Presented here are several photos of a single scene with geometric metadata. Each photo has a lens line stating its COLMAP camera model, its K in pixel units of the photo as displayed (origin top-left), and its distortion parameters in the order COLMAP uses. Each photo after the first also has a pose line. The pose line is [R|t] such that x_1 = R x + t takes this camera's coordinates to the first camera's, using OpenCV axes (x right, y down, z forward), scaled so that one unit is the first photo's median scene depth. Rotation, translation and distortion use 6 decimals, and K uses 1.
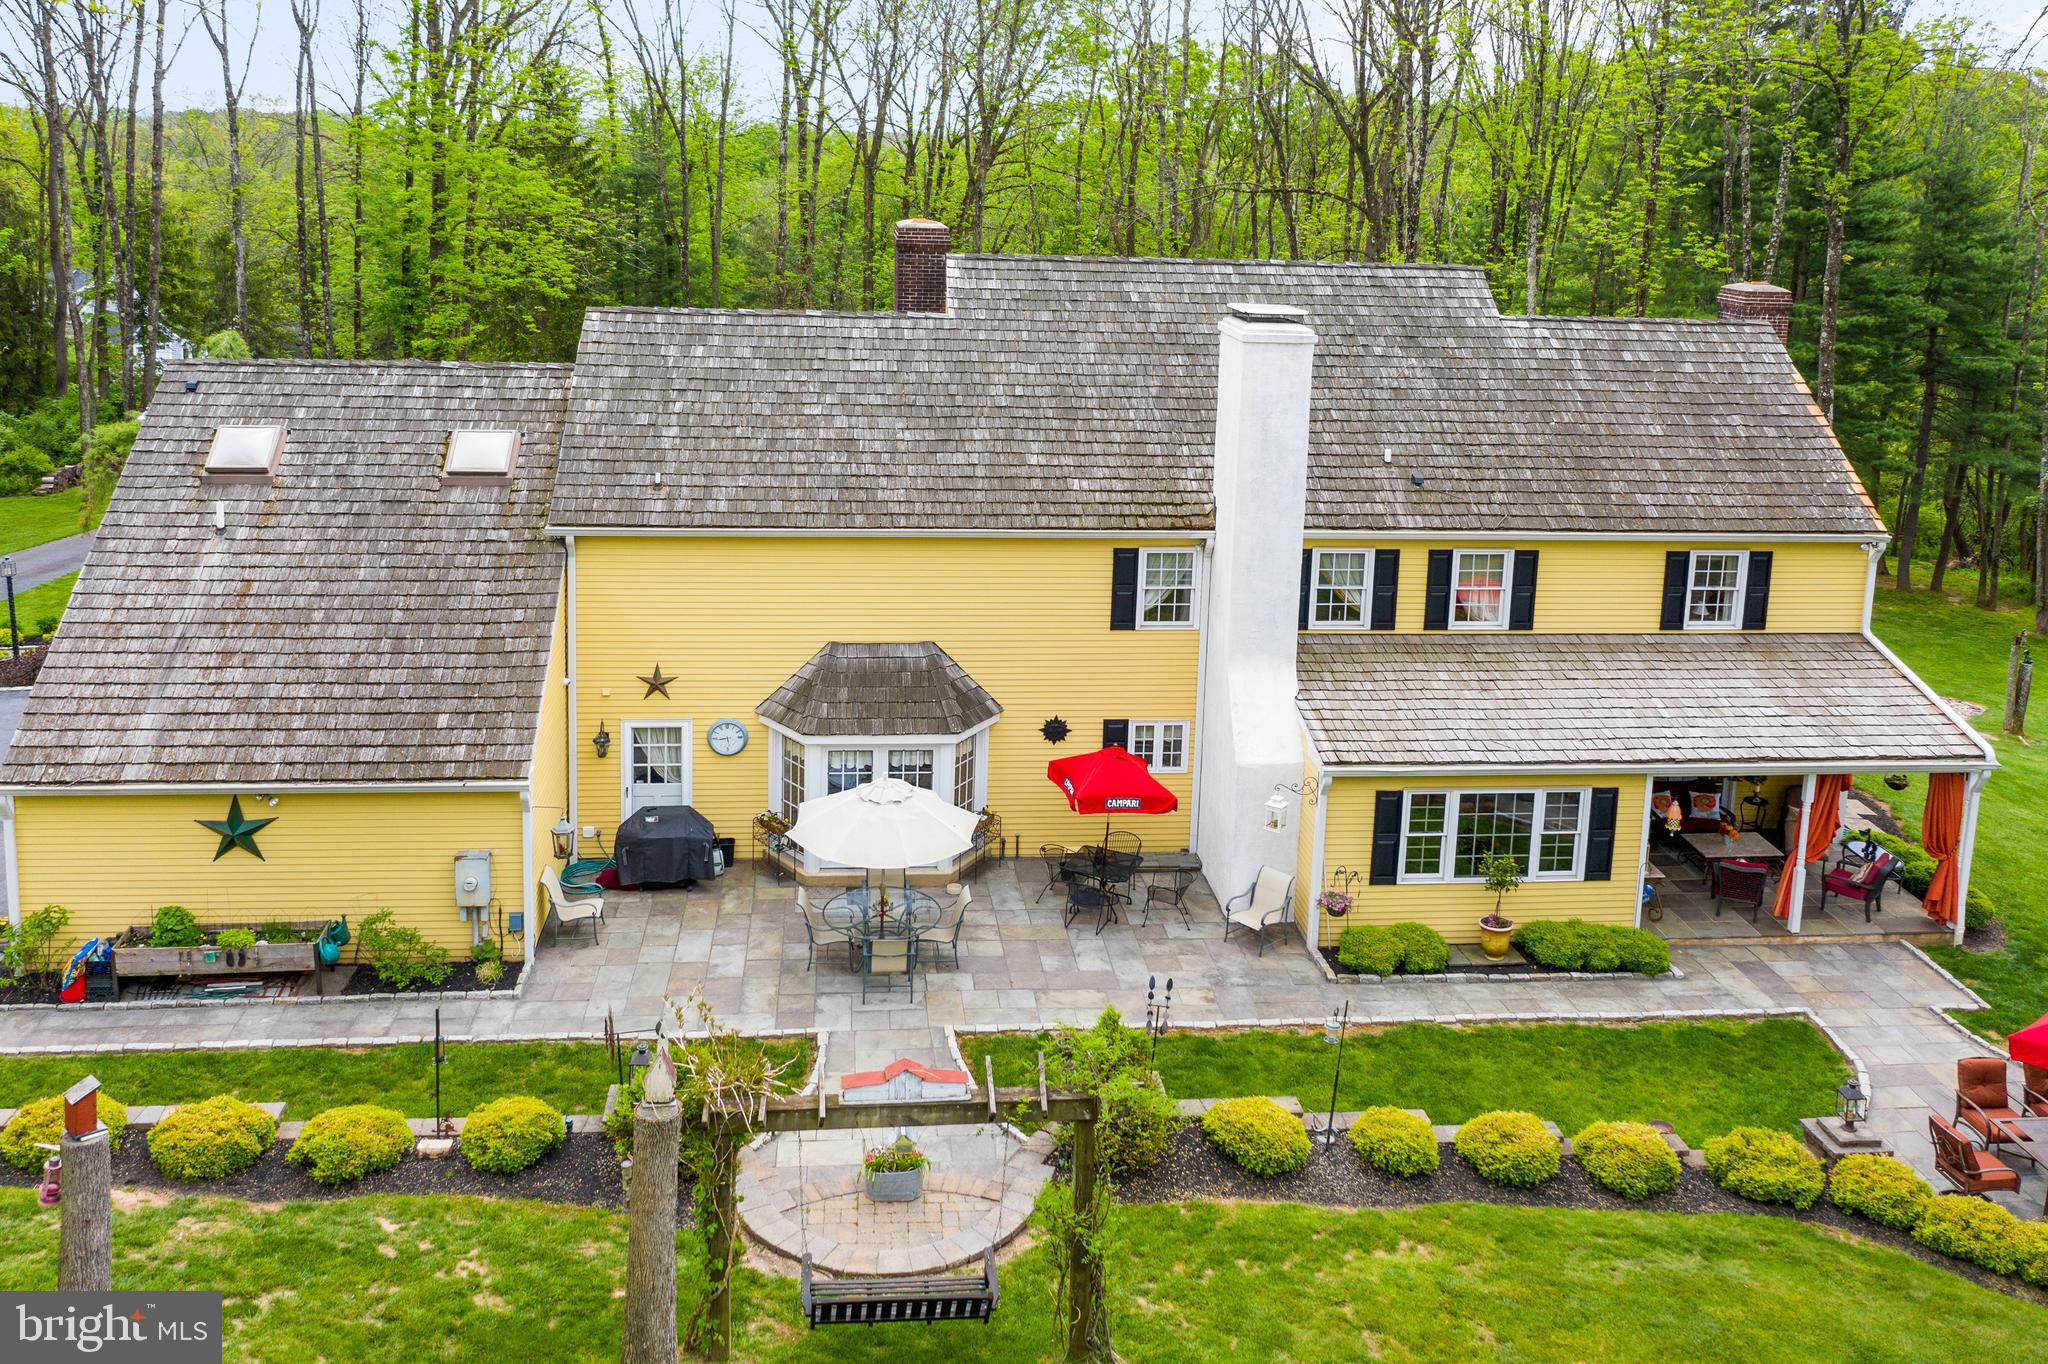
lens RADIAL K [[1700.7, 0, 1024.0], [0, 1700.7, 701.1], [0, 0, 1]] dist [-0.014393, -0.005069]
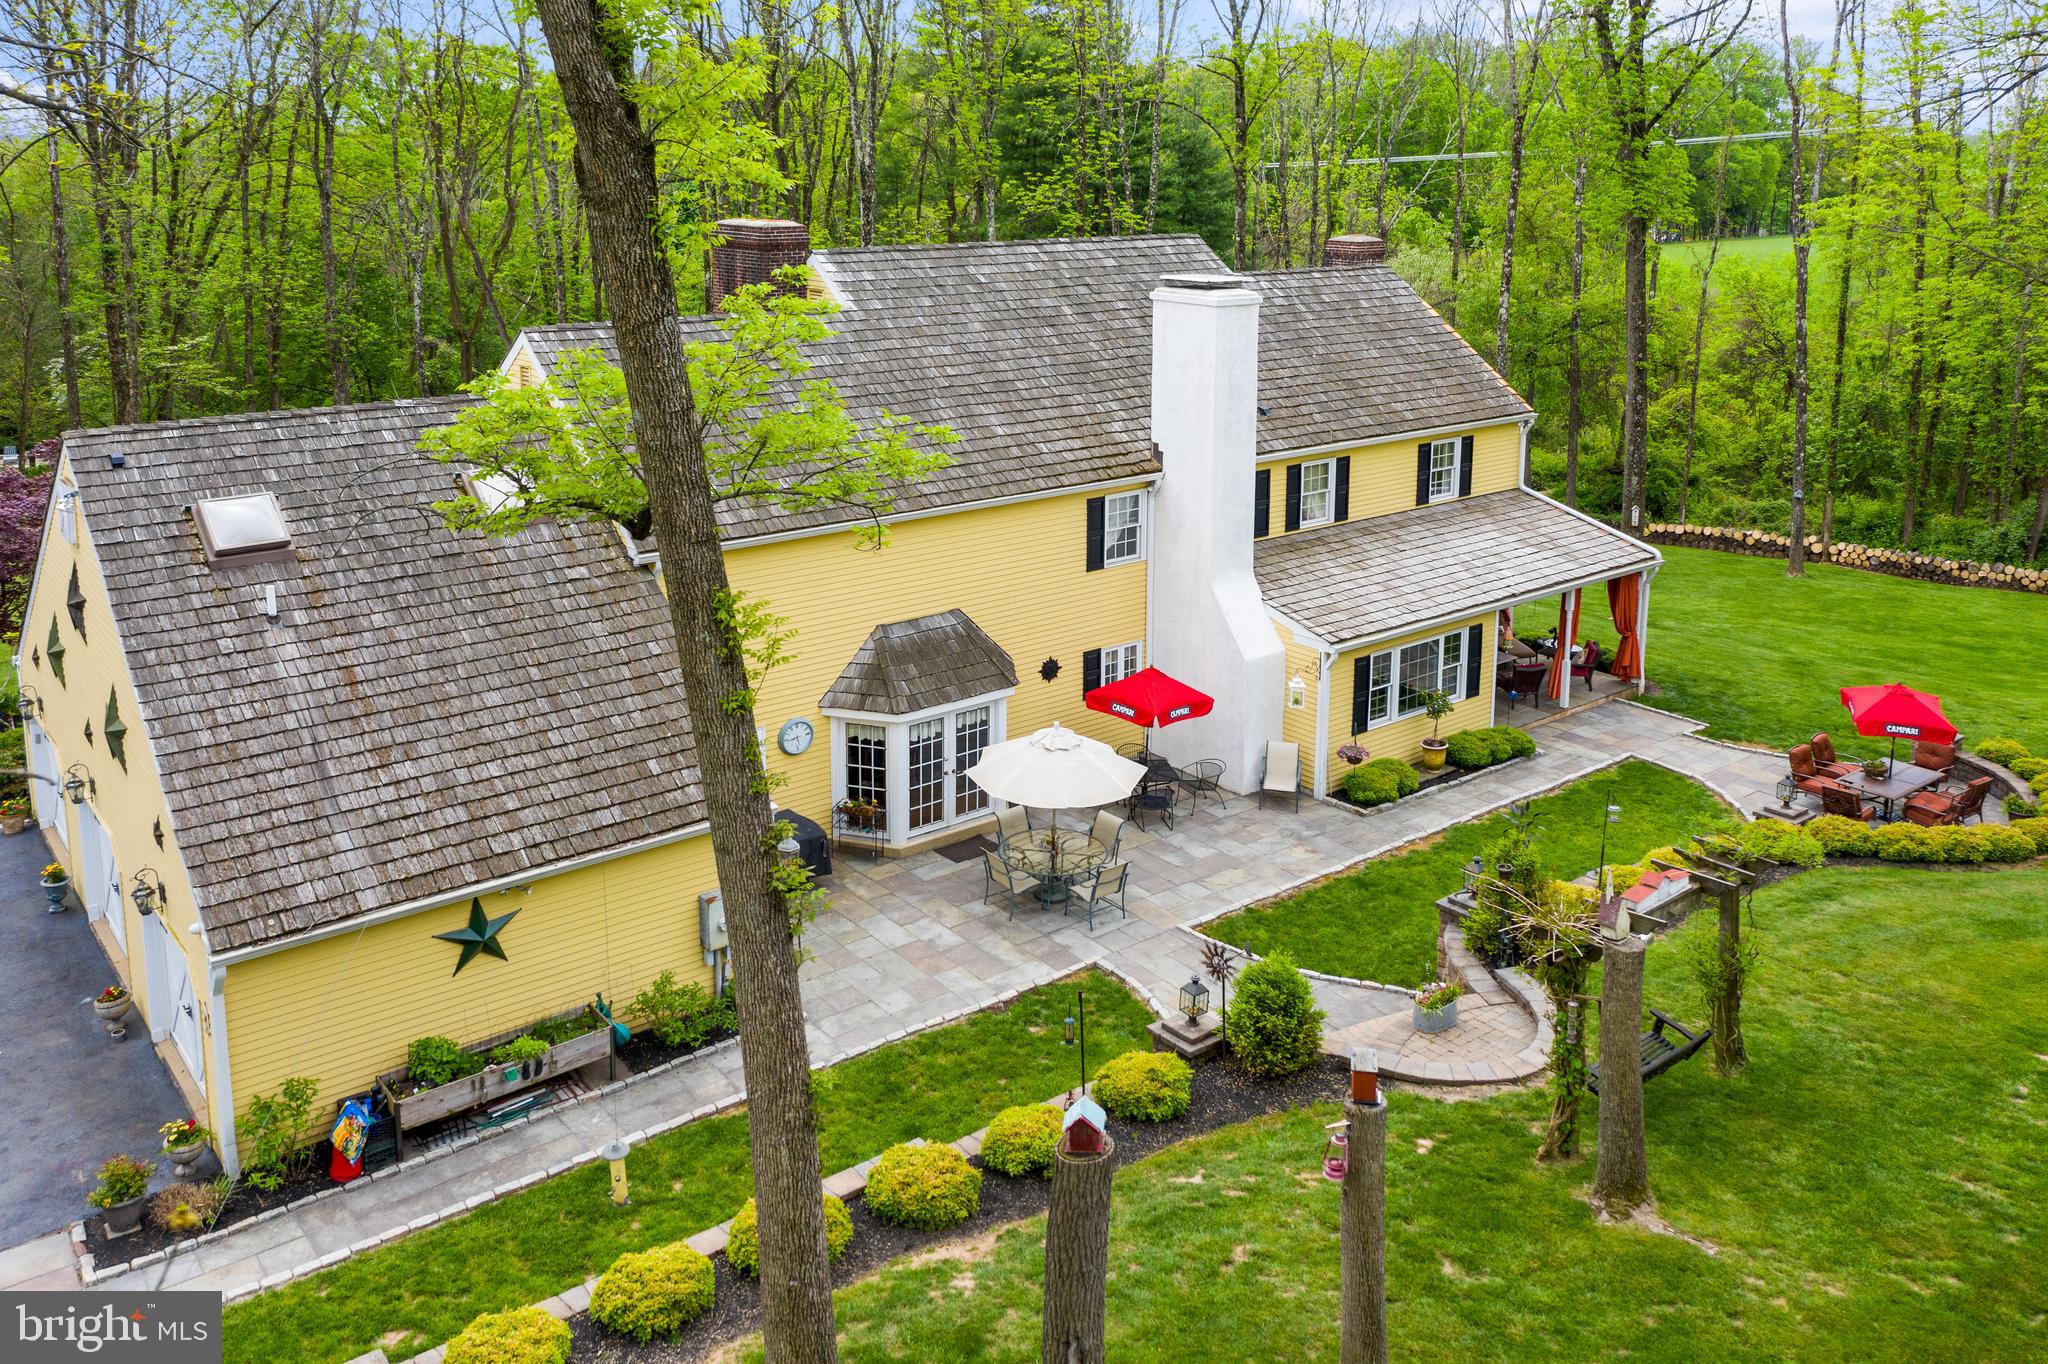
lens RADIAL K [[1614.7, 0, 1024.0], [0, 1614.7, 682.0], [0, 0, 1]] dist [-0.014194, -0.000569]
pose [[0.840151, -0.194718, 0.506193, -0.573312], [0.186383, 0.980143, 0.067684, -0.053471], [-0.509321, 0.037481, 0.859760, 0.106793]]
